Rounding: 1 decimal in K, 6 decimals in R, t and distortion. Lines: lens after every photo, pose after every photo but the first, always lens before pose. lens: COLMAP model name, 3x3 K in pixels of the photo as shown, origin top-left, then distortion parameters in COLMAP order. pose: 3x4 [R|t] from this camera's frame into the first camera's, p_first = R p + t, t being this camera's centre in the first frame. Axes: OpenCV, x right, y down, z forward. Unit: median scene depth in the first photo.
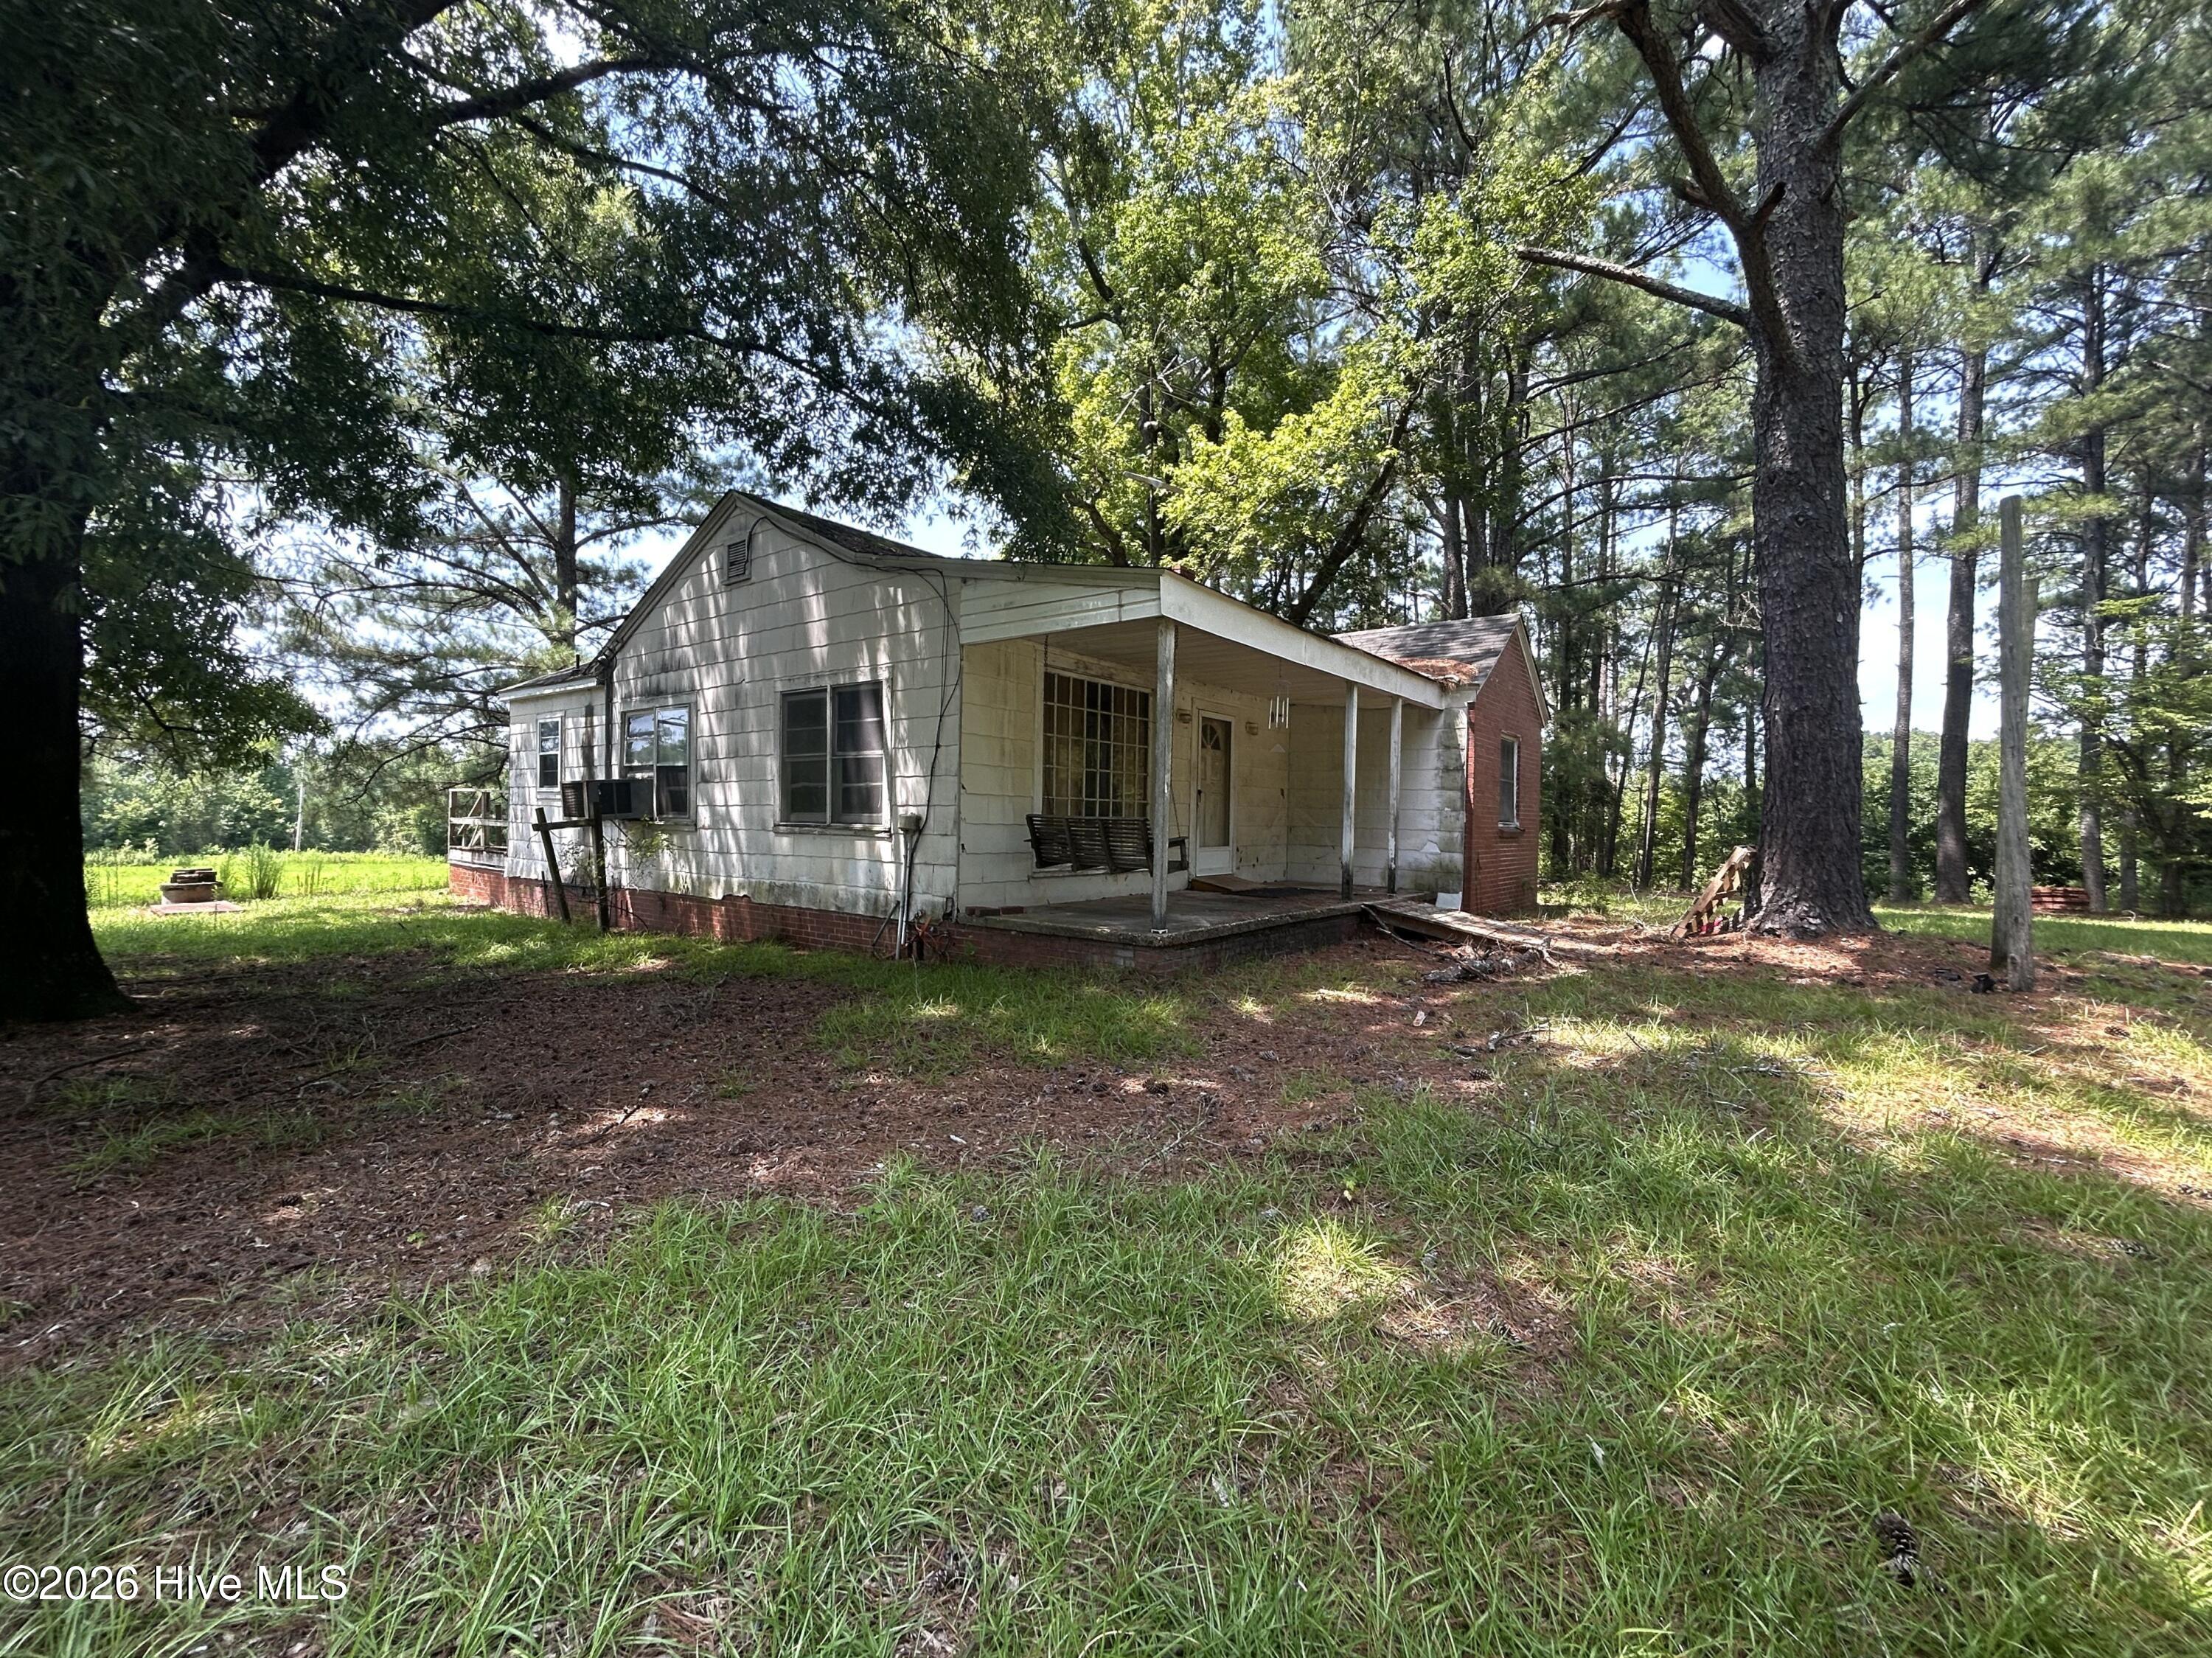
lens RADIAL K [[879.9, 0, 1099.8], [0, 879.9, 836.0], [0, 0, 1]] dist [0.000122, 0.000120]
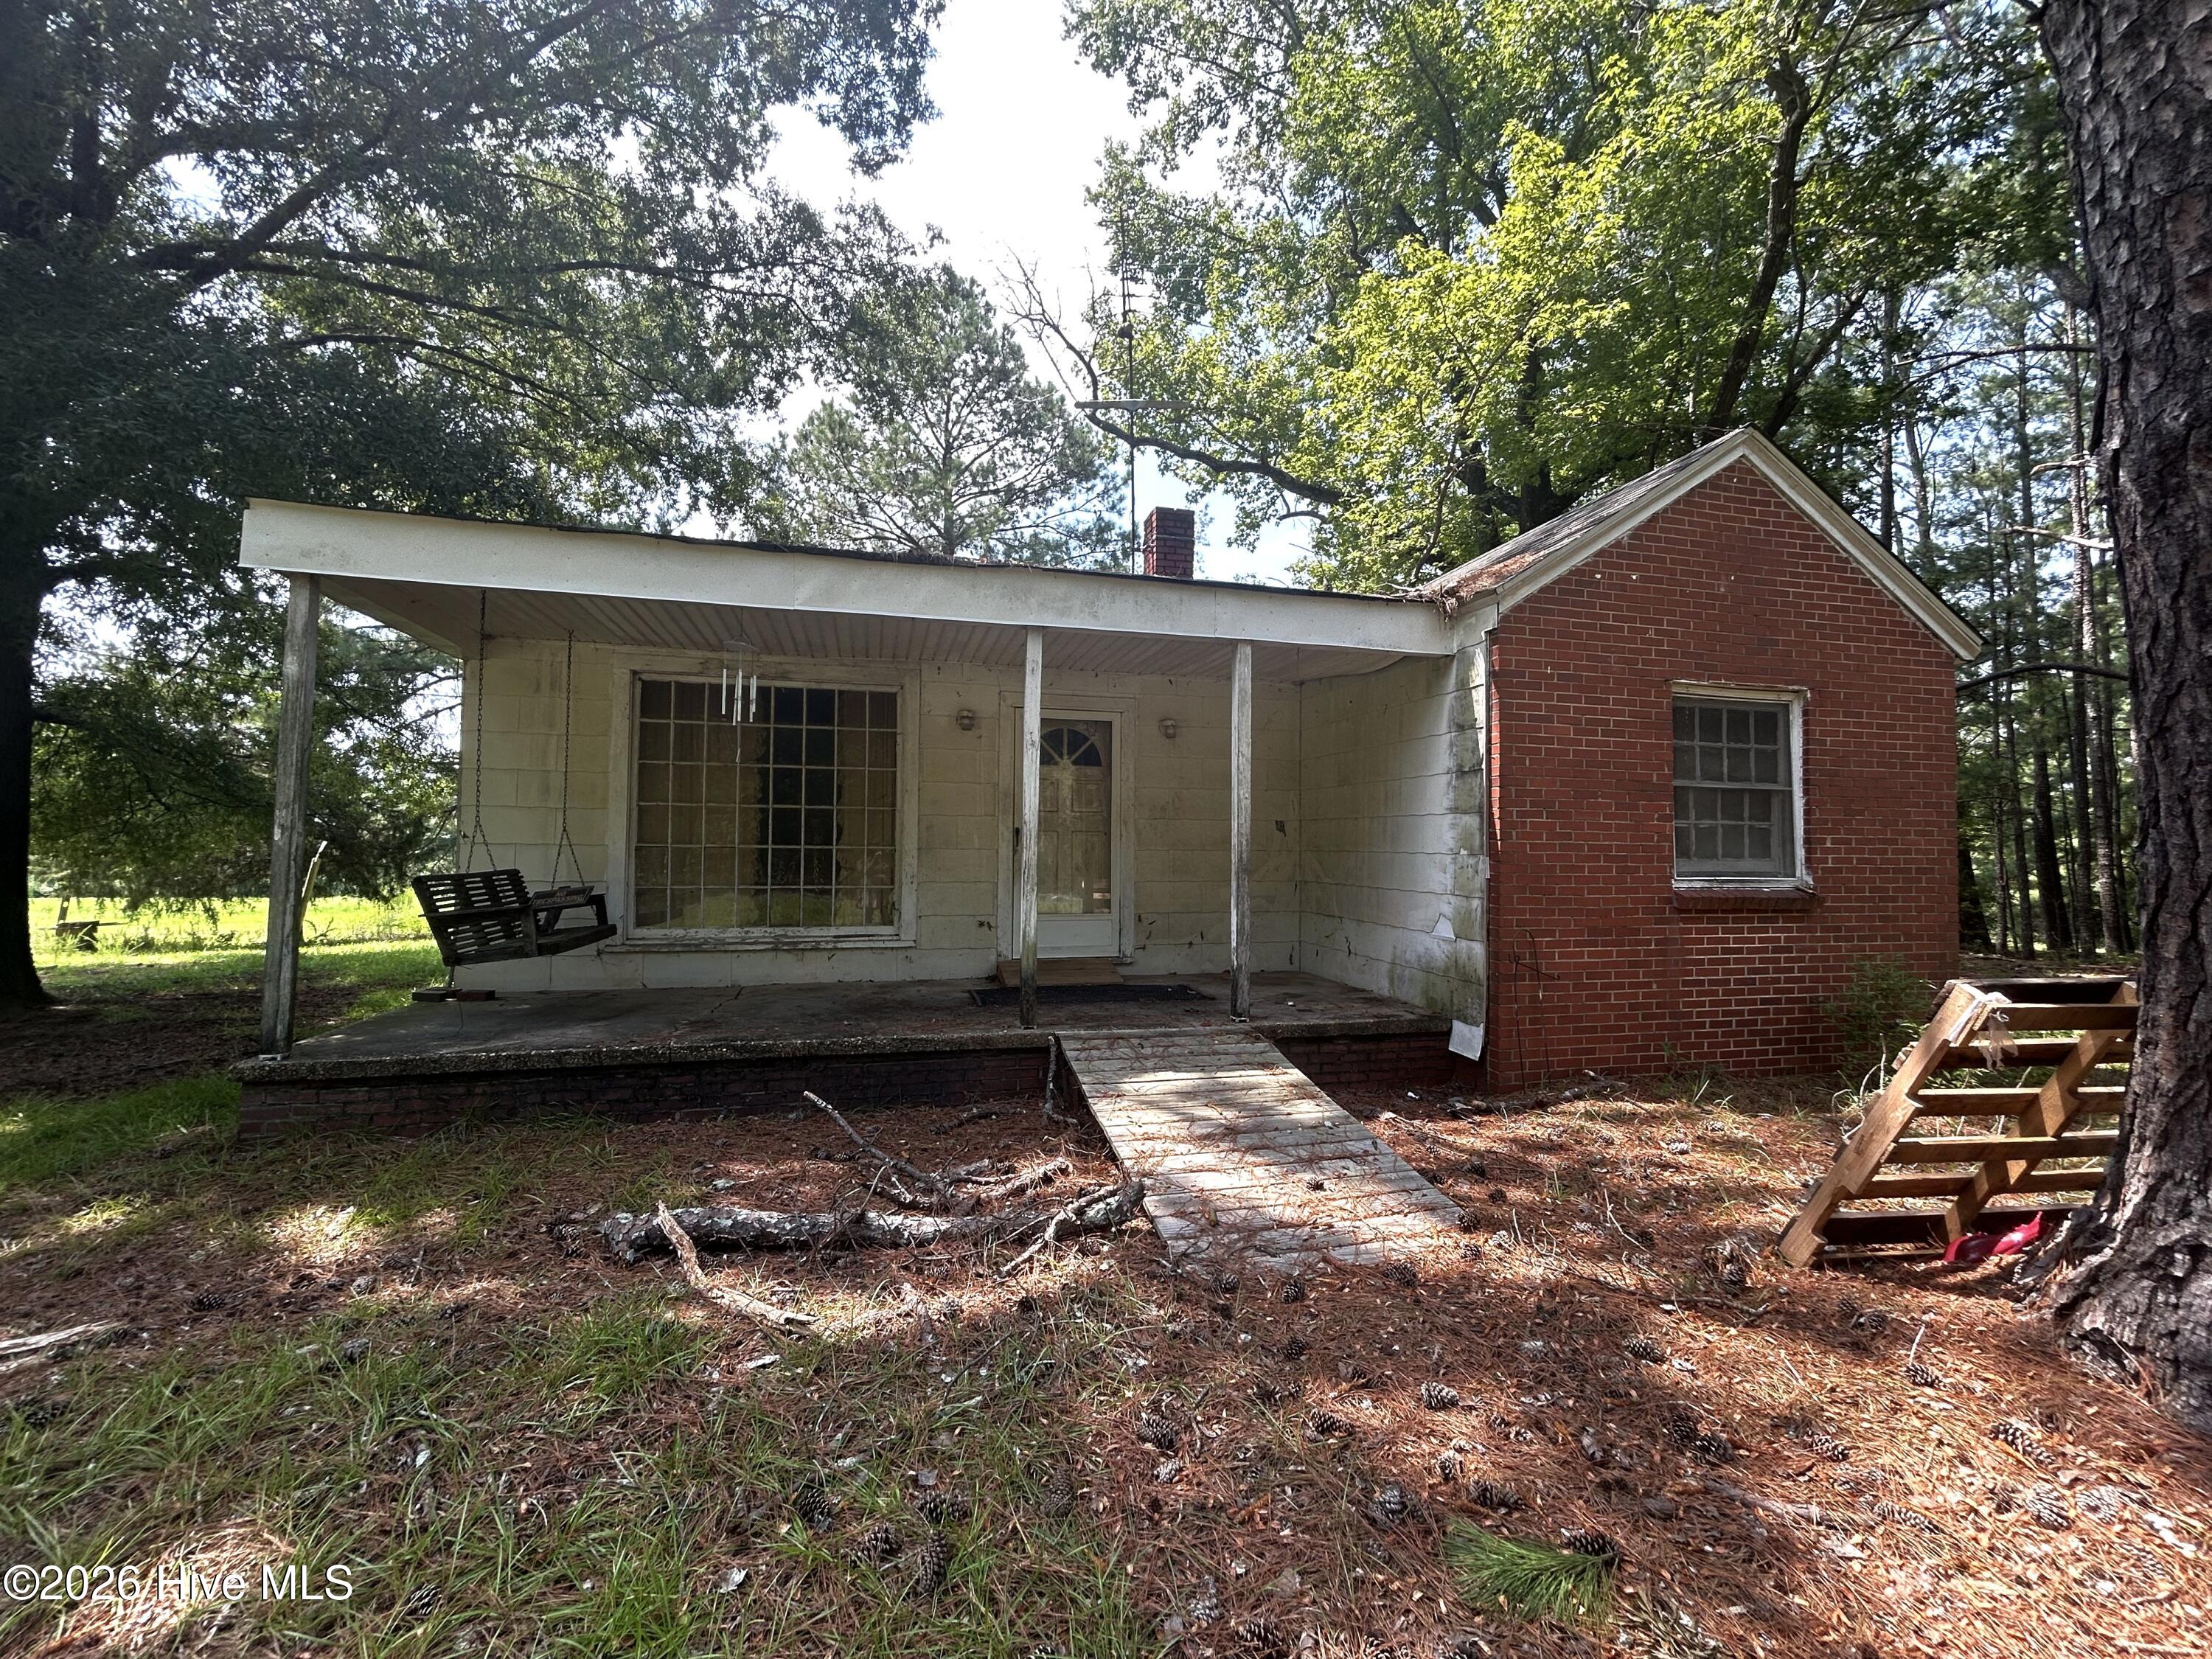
lens RADIAL K [[877.5, 0, 1106.5], [0, 877.5, 818.0], [0, 0, 1]] dist [0.000994, 0.000108]
pose [[0.805971, -0.036314, -0.590840, 0.531246], [-0.003826, 0.997776, -0.066543, -0.015865], [0.591943, 0.055892, 0.804040, 0.488918]]
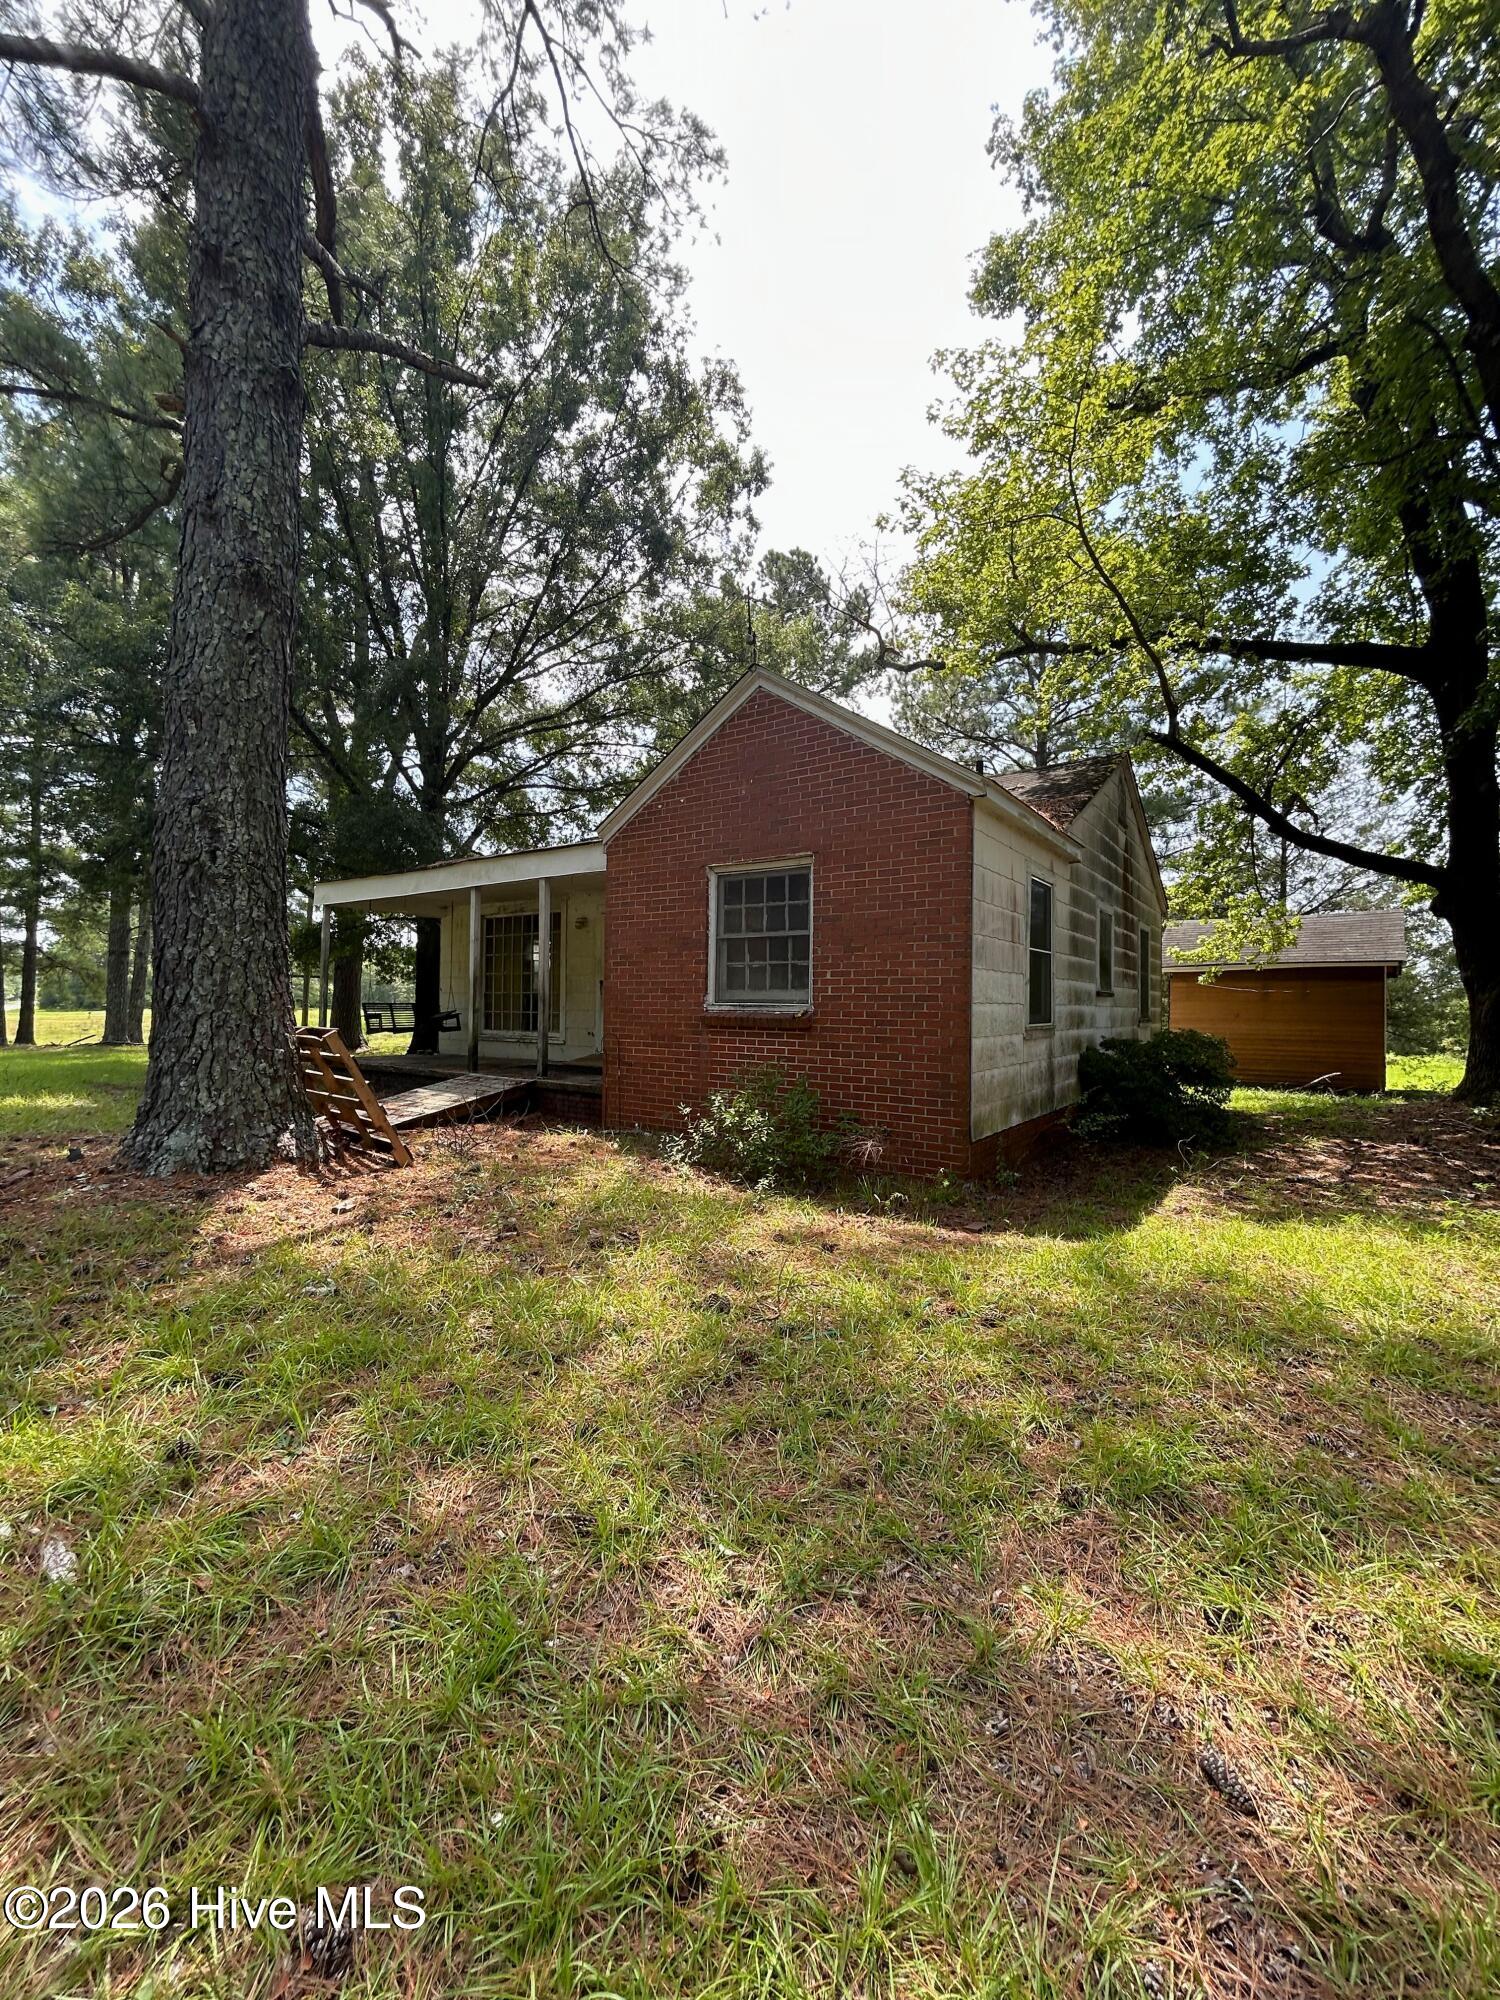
lens RADIAL K [[792.3, 0, 750.0], [0, 792.3, 1000.0], [0, 0, 1]] dist [-0.002068, -0.000080]
pose [[0.049193, -0.023873, -0.998504, 1.139232], [-0.042016, 0.998780, -0.025949, -0.003419], [0.997905, 0.043229, 0.048130, 1.079660]]
